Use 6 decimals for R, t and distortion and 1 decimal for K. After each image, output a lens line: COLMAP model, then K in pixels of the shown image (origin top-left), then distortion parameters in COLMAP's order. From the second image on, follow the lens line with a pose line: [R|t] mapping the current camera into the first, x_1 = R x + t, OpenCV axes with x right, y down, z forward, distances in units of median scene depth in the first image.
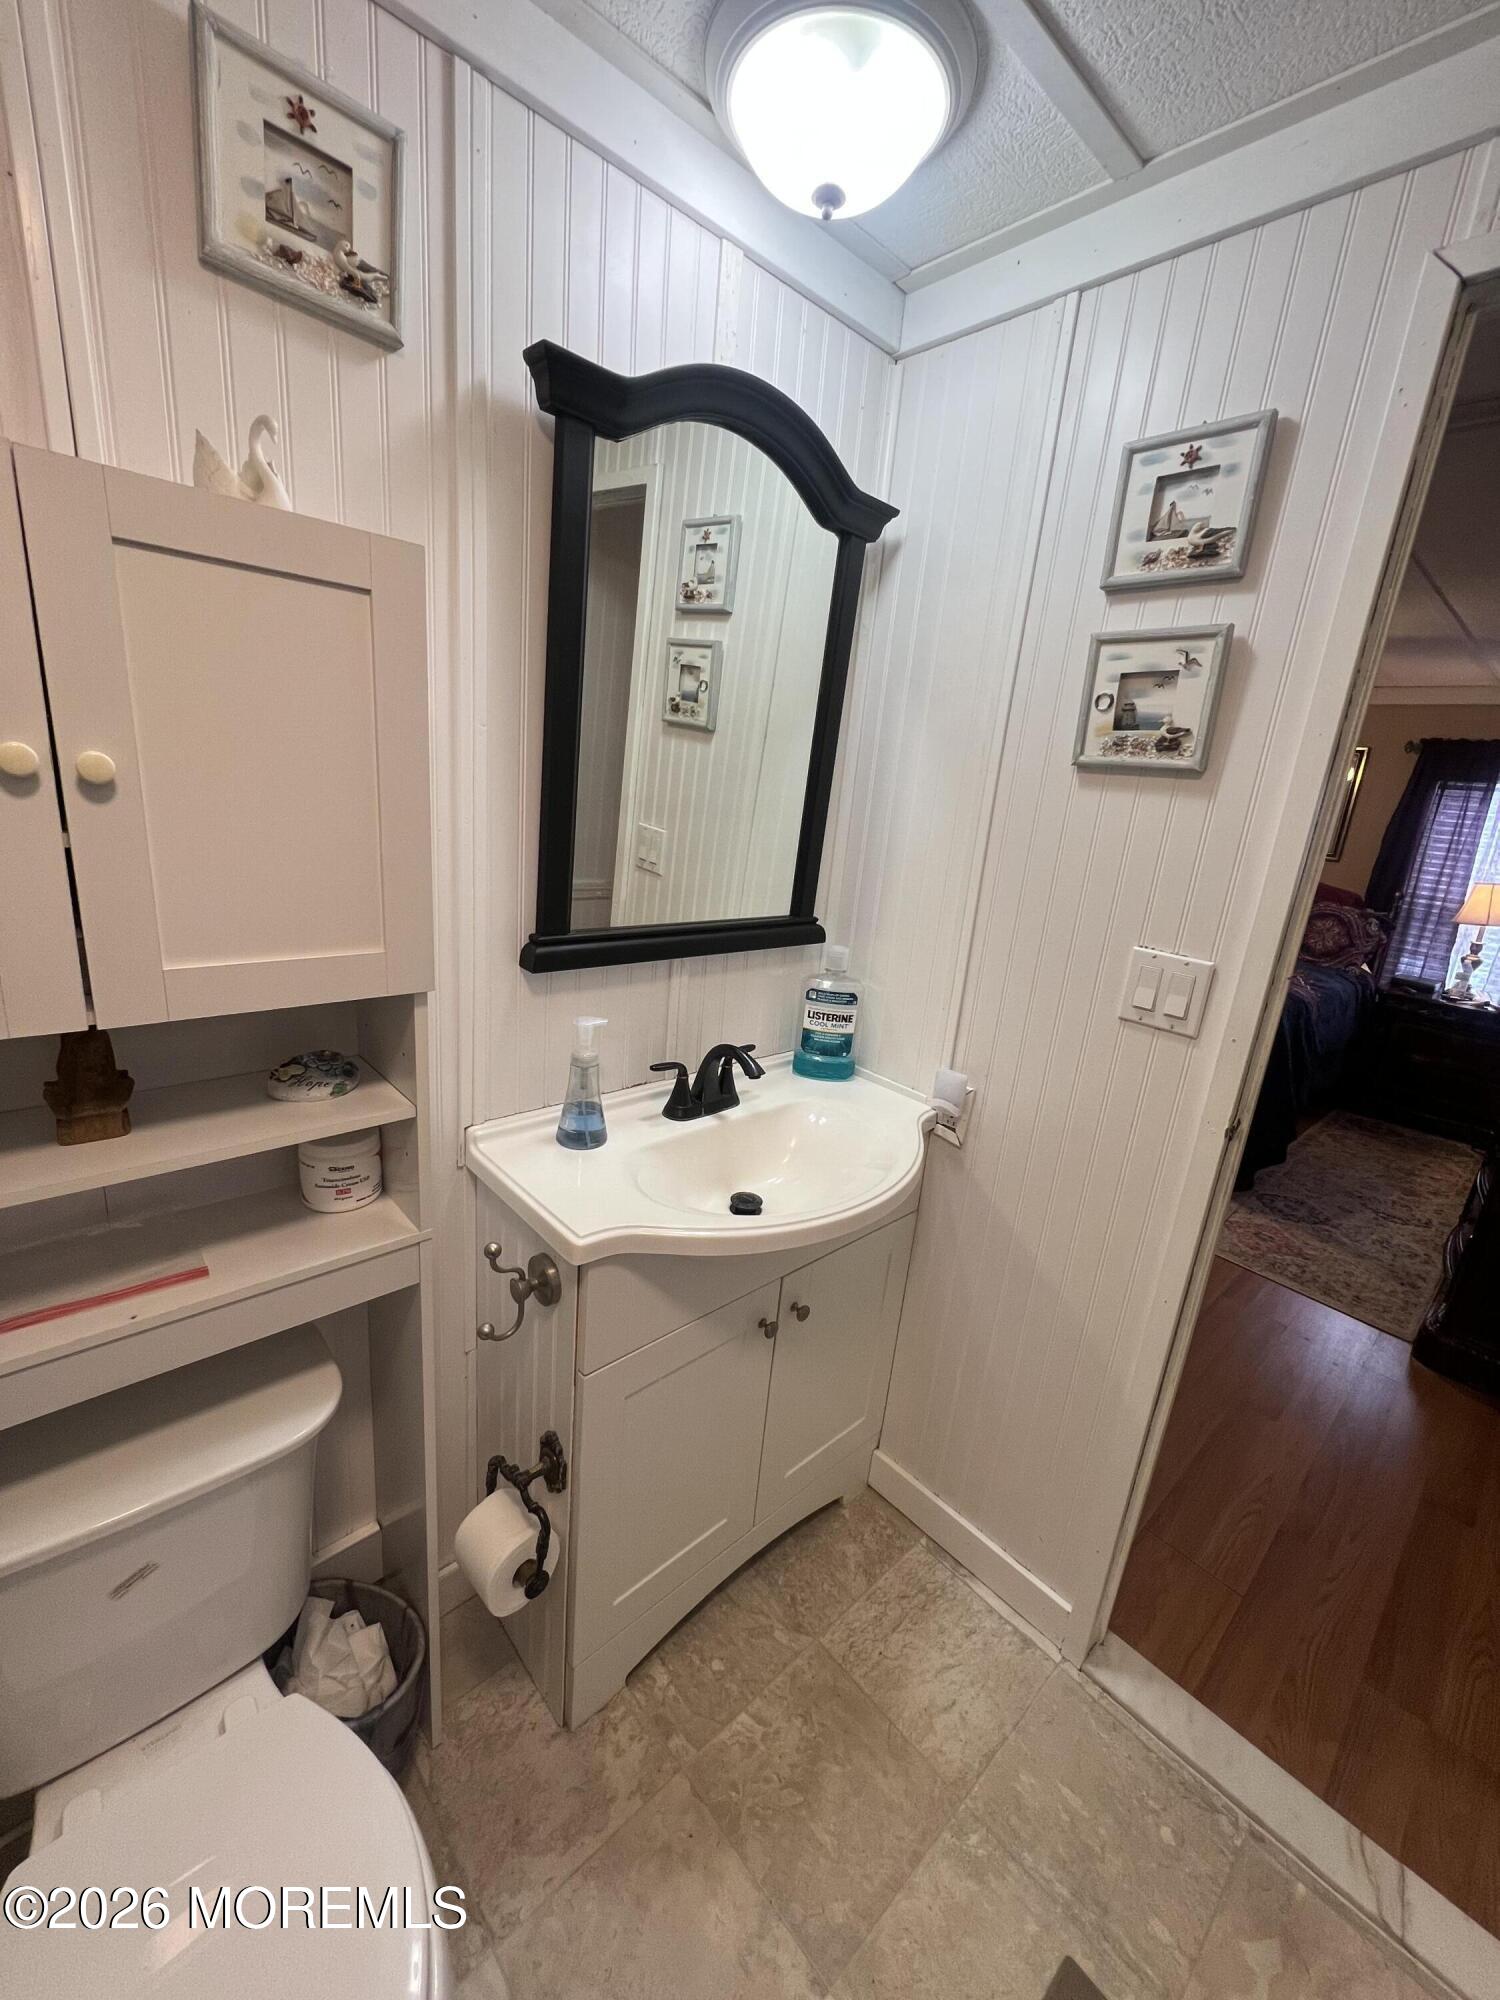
lens RADIAL K [[805.9, 0, 750.0], [0, 805.9, 1000.0], [0, 0, 1]] dist [0.000624, 0.000093]
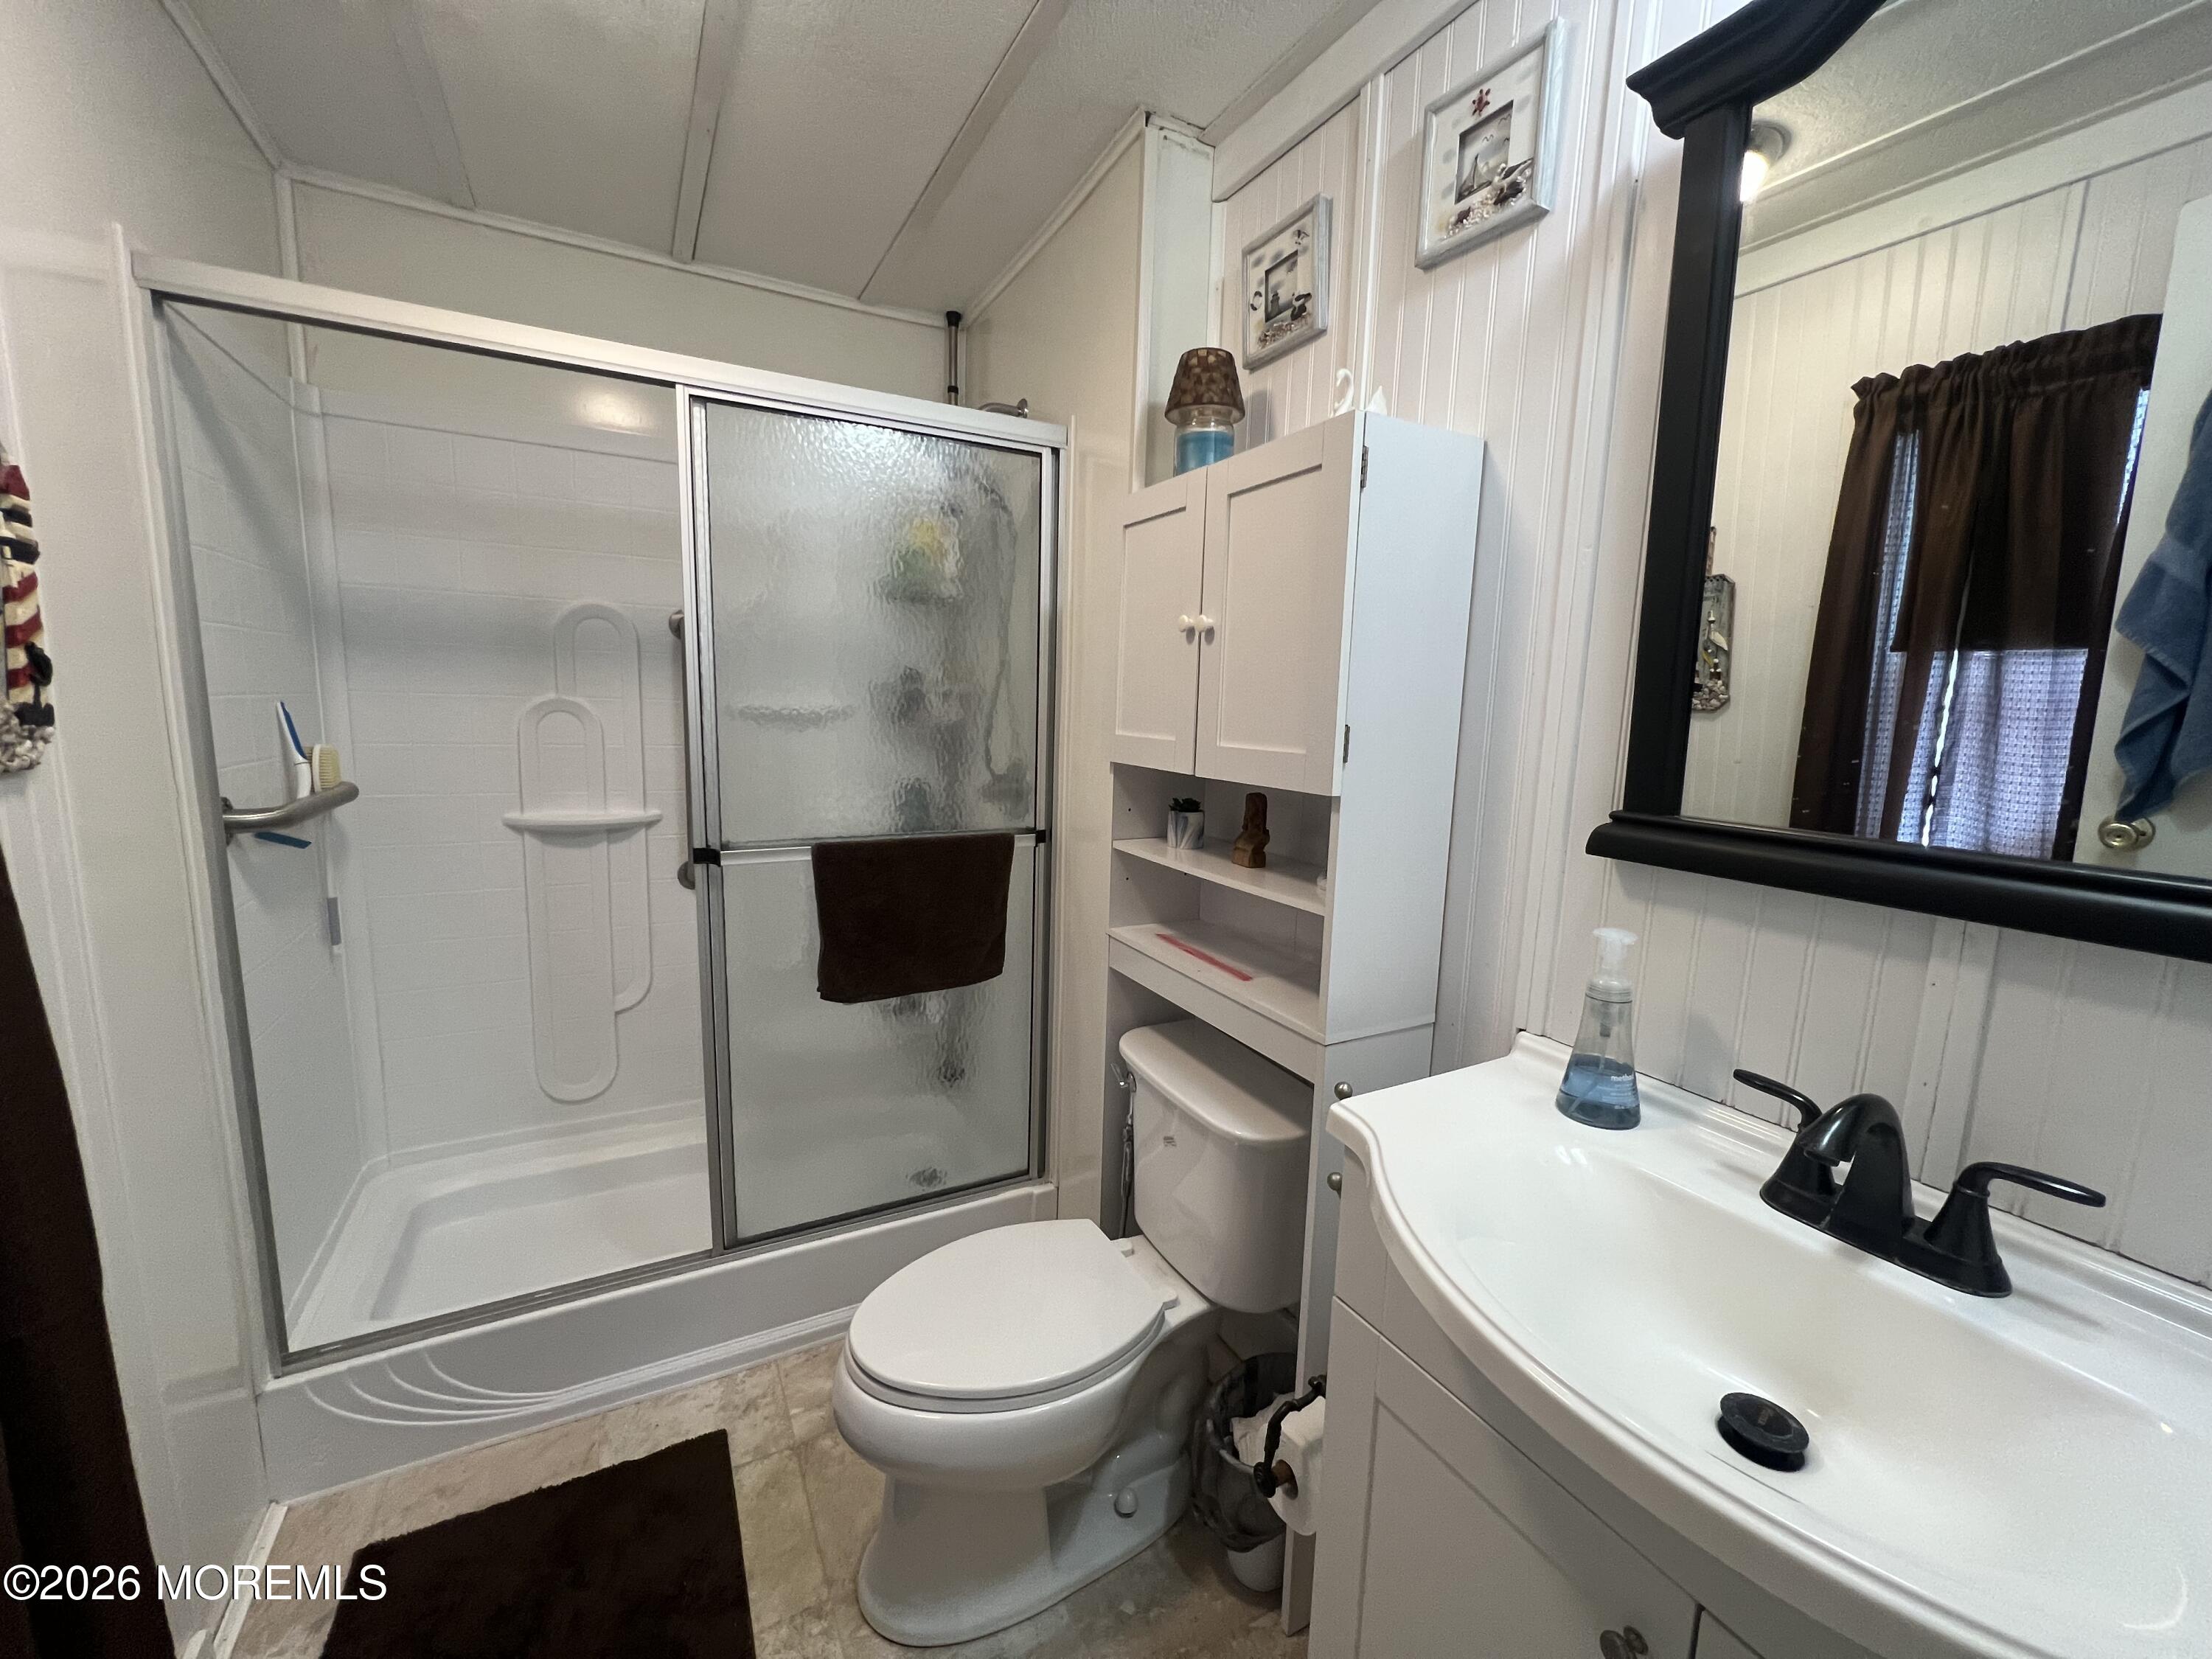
lens RADIAL K [[890.6, 0, 1106.0], [0, 890.6, 829.5], [0, 0, 1]] dist [0.000654, -0.000013]
pose [[-0.247245, 0.044469, -0.967932, 0.705032], [-0.310291, 0.942707, 0.122570, -0.018145], [0.917927, 0.330645, -0.219281, 0.827314]]
